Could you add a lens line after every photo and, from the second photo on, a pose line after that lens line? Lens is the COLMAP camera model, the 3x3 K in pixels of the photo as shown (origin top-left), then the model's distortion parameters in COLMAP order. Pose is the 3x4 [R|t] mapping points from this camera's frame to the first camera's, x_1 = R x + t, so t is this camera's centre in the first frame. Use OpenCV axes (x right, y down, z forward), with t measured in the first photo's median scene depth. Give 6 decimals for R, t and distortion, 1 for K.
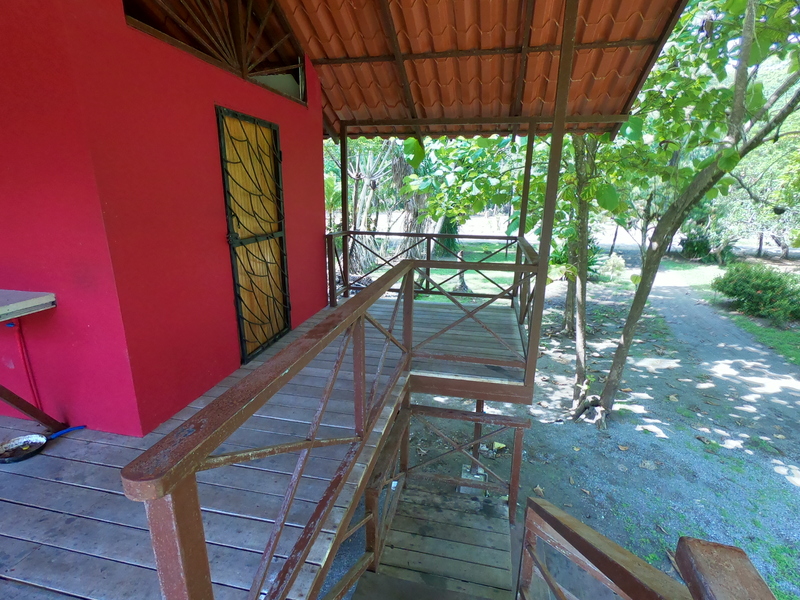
lens RADIAL K [[408.7, 0, 395.4], [0, 408.7, 299.9], [0, 0, 1]] dist [0.002640, 0.000785]
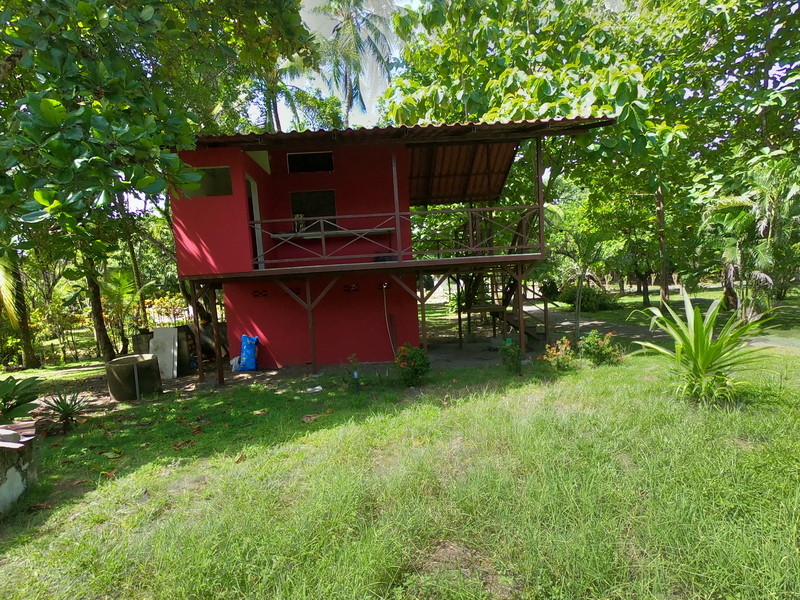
lens RADIAL K [[408.7, 0, 395.4], [0, 408.7, 299.9], [0, 0, 1]] dist [0.002640, 0.000785]
pose [[0.962431, -0.091865, 0.255514, -1.120510], [0.146283, 0.968213, -0.202893, 0.876614], [-0.228754, 0.232648, 0.945276, -1.618293]]
